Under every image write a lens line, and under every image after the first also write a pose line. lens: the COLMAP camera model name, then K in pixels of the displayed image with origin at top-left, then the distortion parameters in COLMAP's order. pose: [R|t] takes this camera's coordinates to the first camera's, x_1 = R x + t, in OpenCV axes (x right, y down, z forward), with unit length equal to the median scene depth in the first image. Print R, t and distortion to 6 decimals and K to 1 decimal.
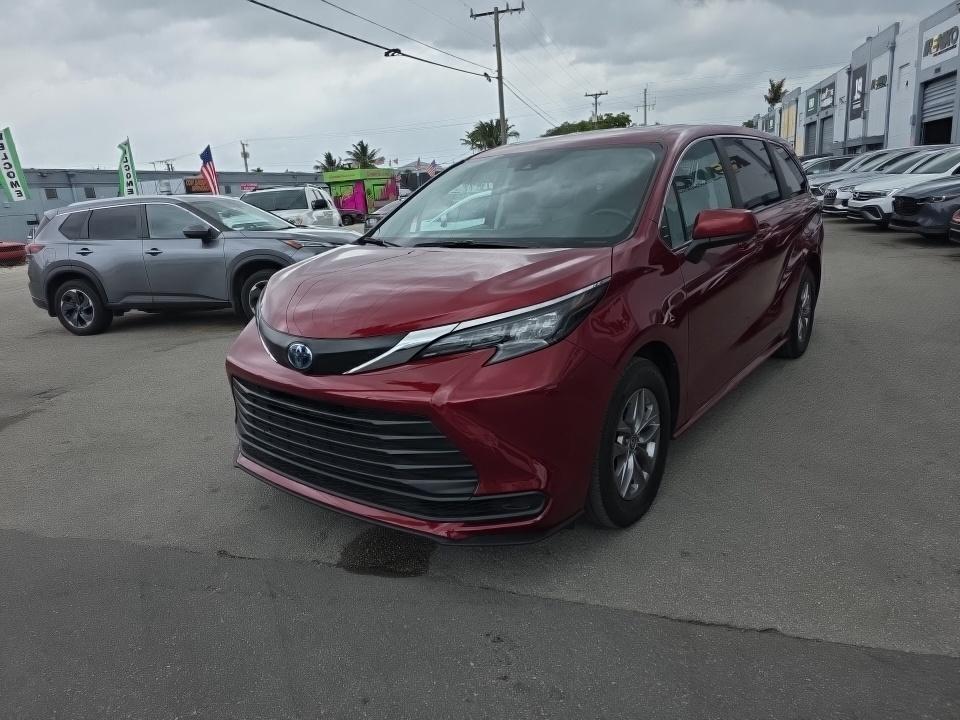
lens RADIAL K [[646.5, 0, 477.8], [0, 646.5, 361.9], [0, 0, 1]] dist [0.054133, -0.043702]
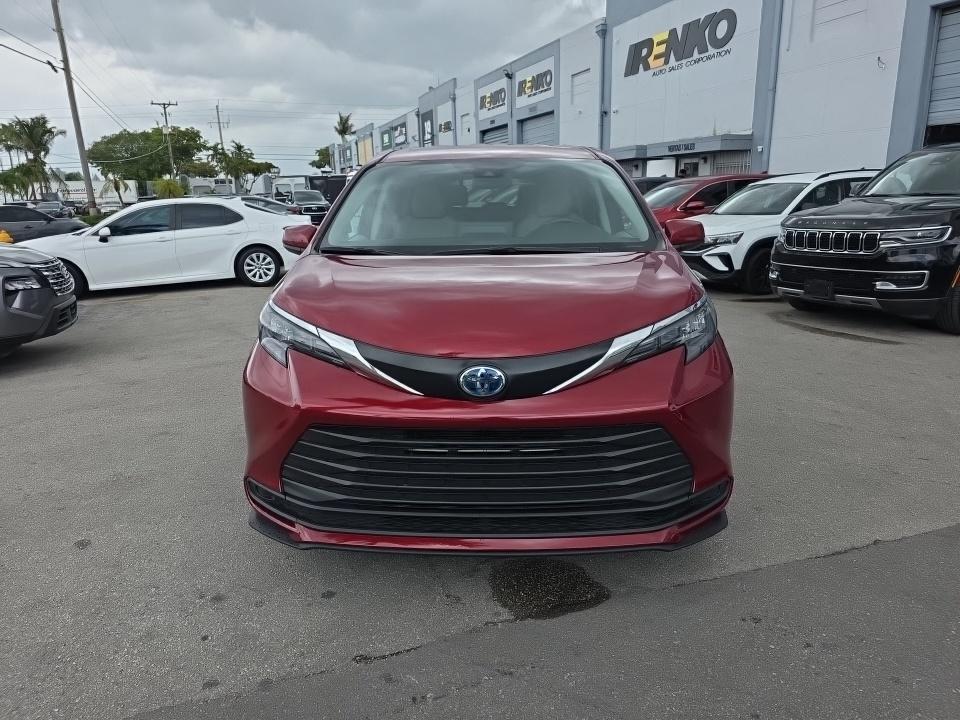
lens RADIAL K [[647.1, 0, 483.5], [0, 647.1, 371.2], [0, 0, 1]] dist [0.044008, -0.035908]
pose [[0.808576, -0.112089, 0.577617, -0.059260], [0.122887, 0.992209, 0.020519, -0.003053], [-0.575416, 0.054391, 0.816050, 0.025104]]
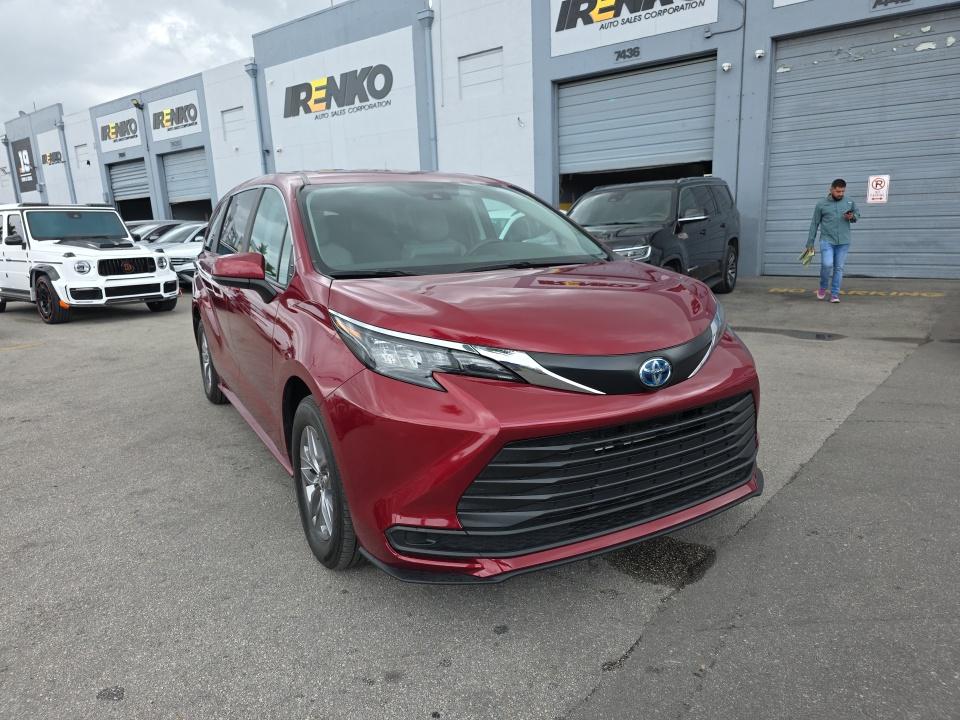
lens RADIAL K [[646.5, 0, 477.8], [0, 646.5, 361.9], [0, 0, 1]] dist [0.054133, -0.043702]
pose [[0.388867, -0.147020, 0.909488, -0.094465], [0.248515, 0.967331, 0.050114, -0.010295], [-0.887143, 0.206533, 0.412699, 0.066226]]
